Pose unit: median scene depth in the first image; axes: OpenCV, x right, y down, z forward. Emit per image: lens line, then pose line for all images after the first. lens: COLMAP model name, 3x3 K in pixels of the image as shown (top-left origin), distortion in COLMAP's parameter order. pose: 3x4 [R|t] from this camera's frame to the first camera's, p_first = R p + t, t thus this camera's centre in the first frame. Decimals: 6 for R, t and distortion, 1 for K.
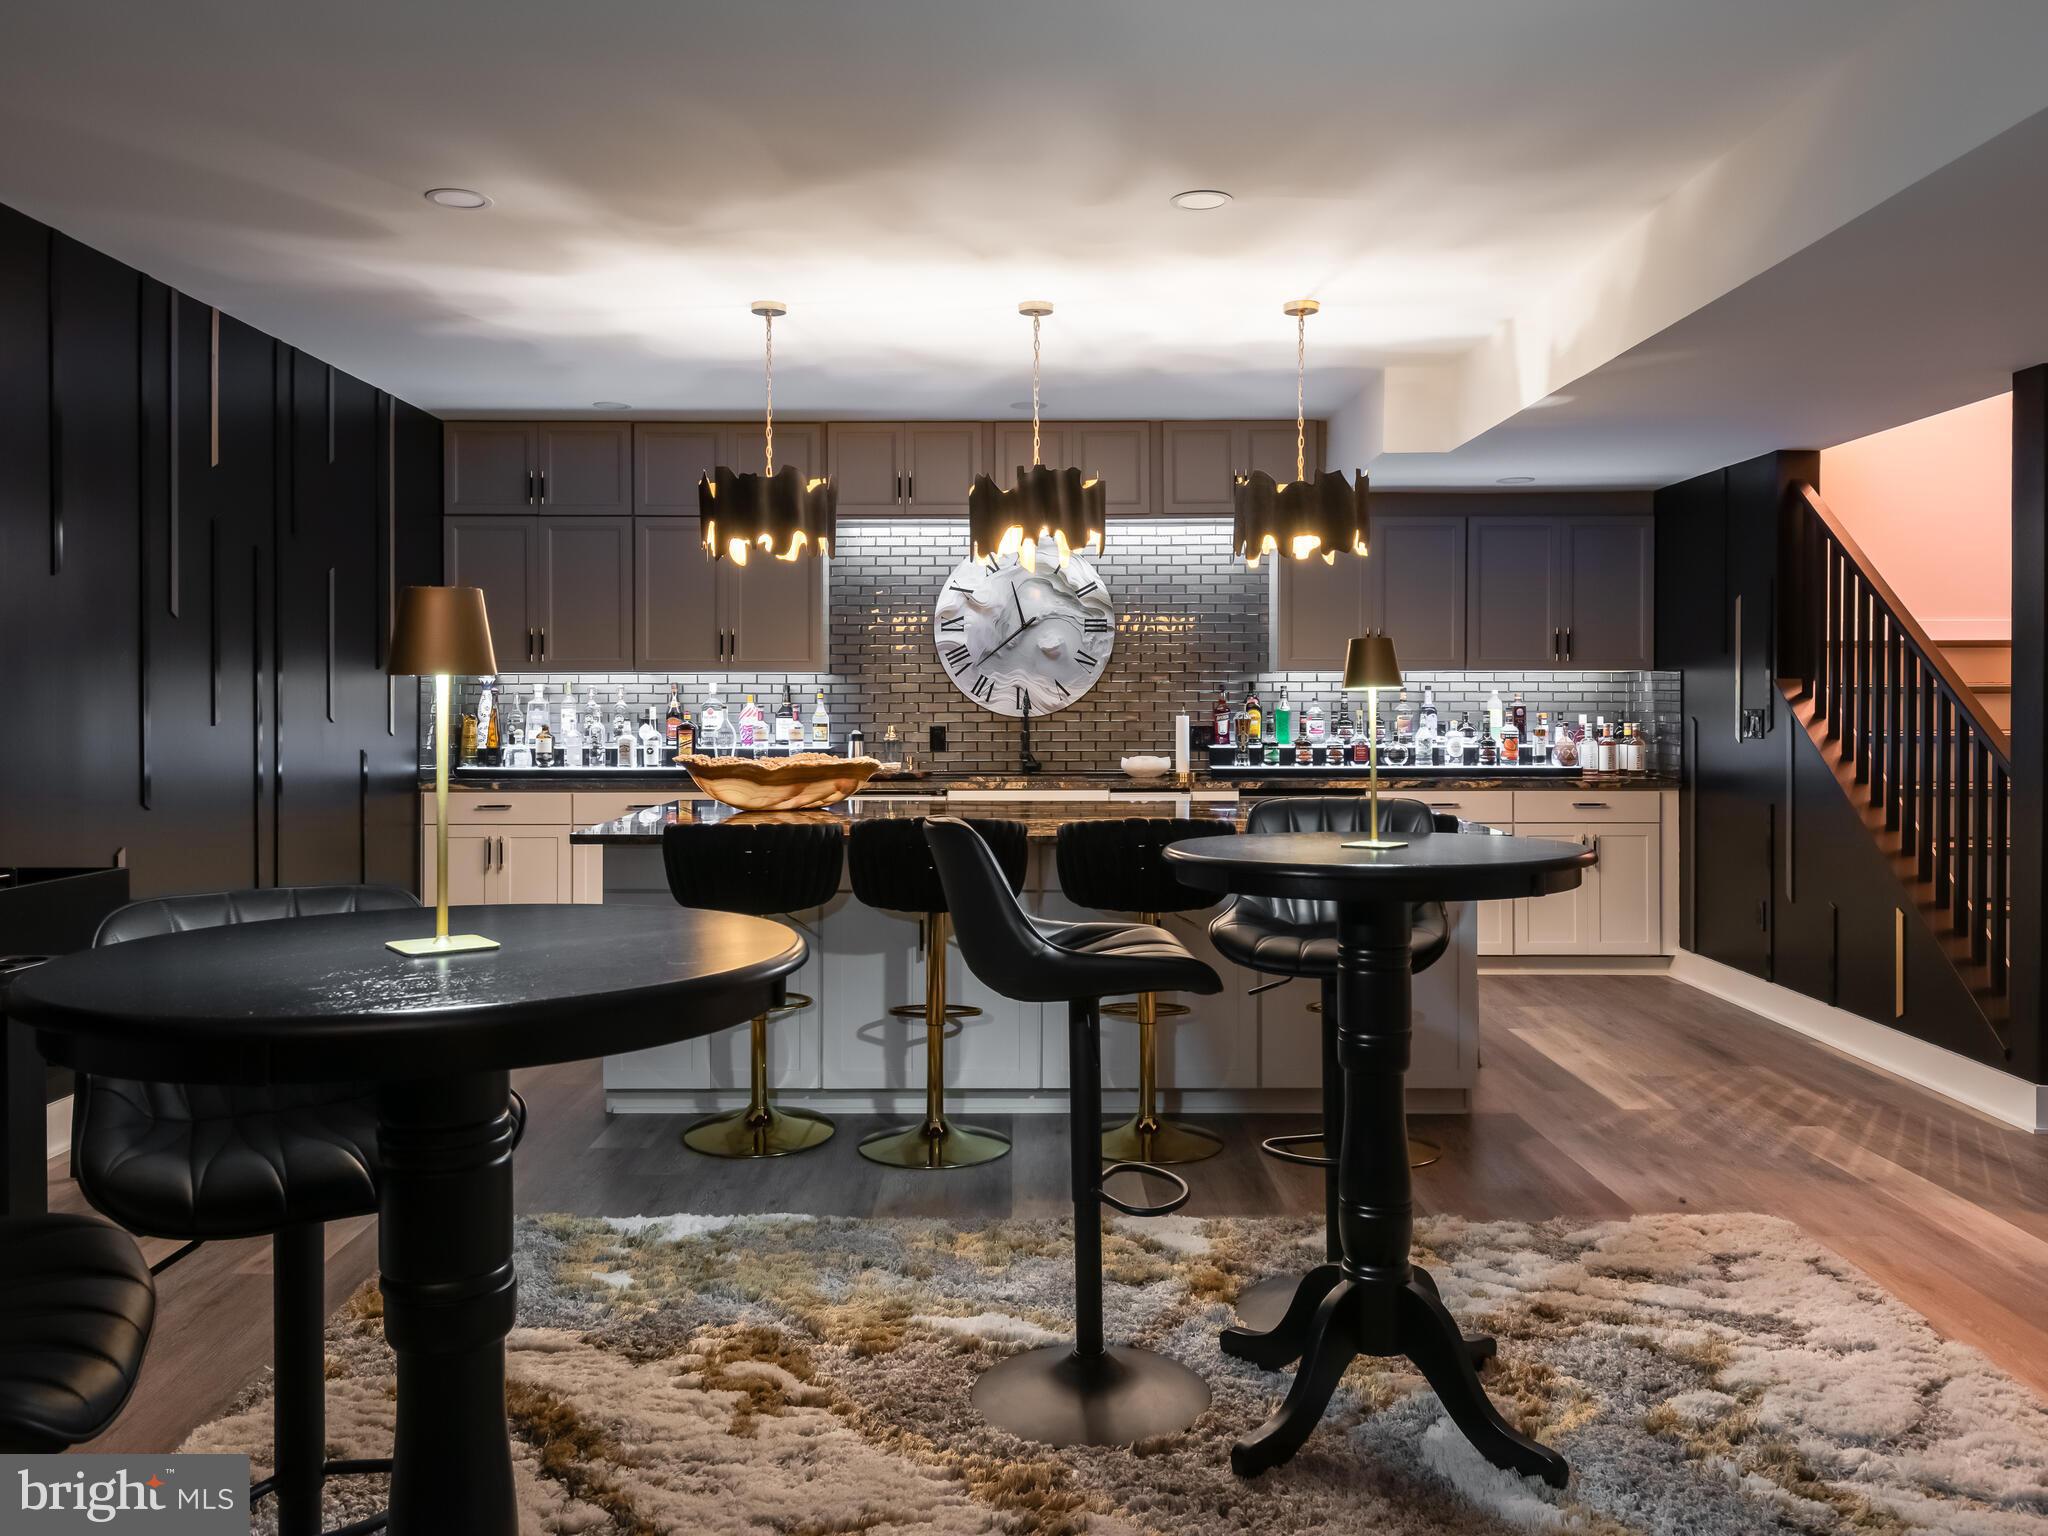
lens RADIAL K [[1457.8, 0, 1008.7], [0, 1457.8, 698.0], [0, 0, 1]] dist [0.022701, -0.012738]
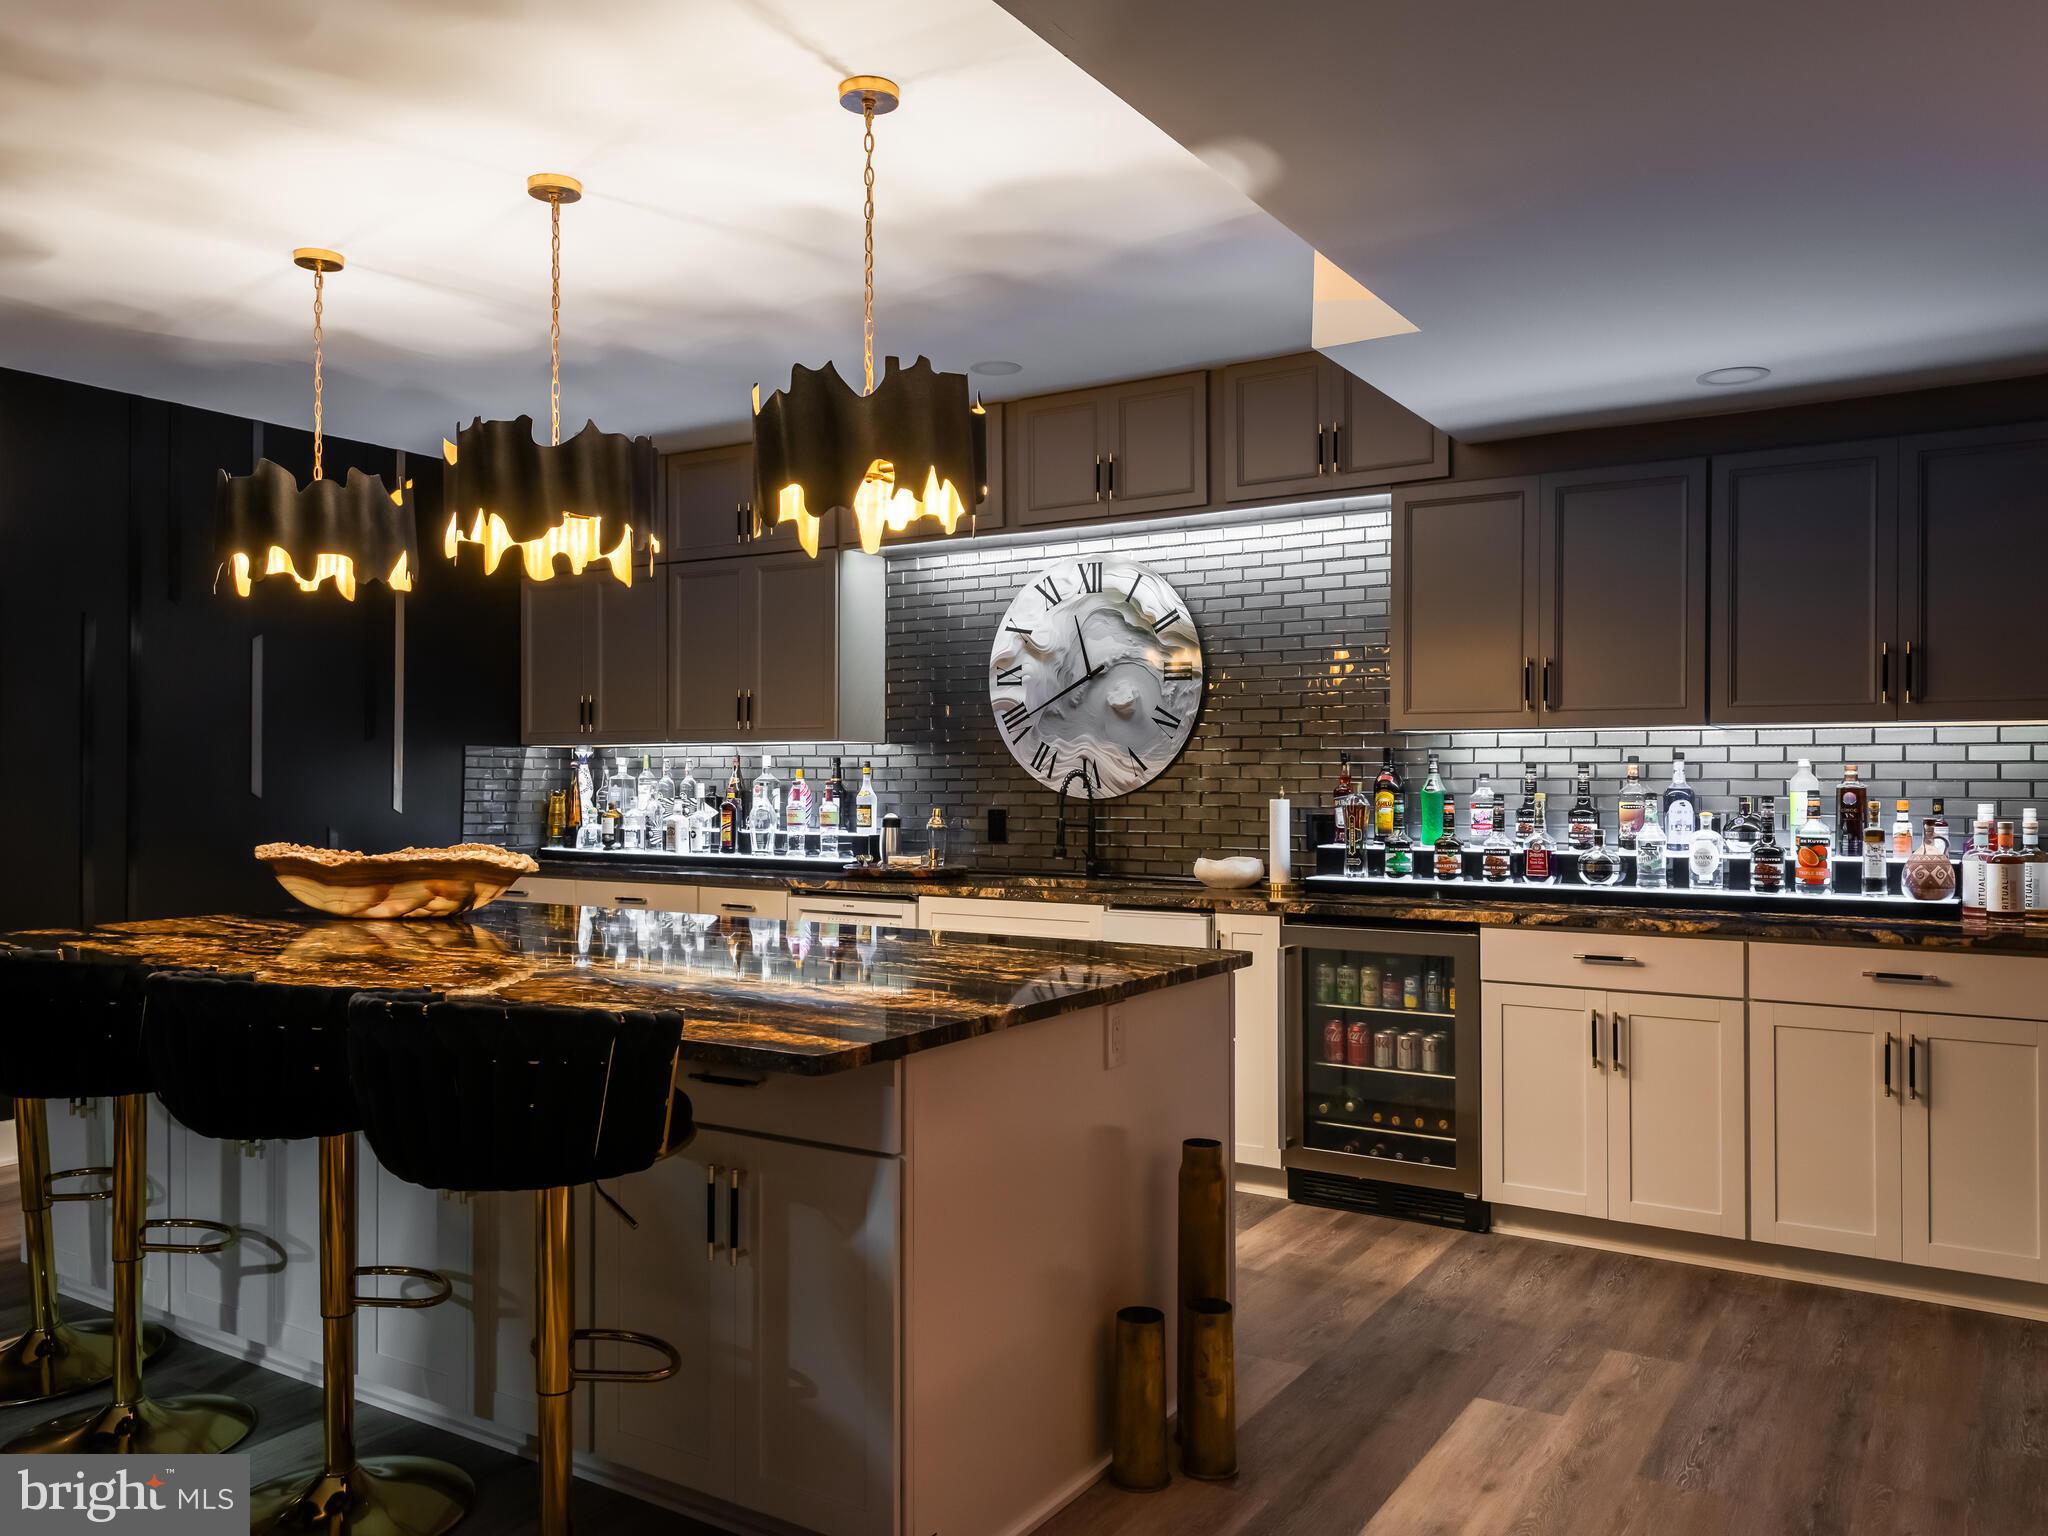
lens RADIAL K [[1457.8, 0, 1019.8], [0, 1457.8, 756.5], [0, 0, 1]] dist [0.022701, -0.012738]
pose [[0.856779, -0.005949, -0.515650, 0.365359], [-0.000885, 0.999915, -0.013007, 0.001301], [0.515683, 0.011600, 0.856701, 0.356930]]
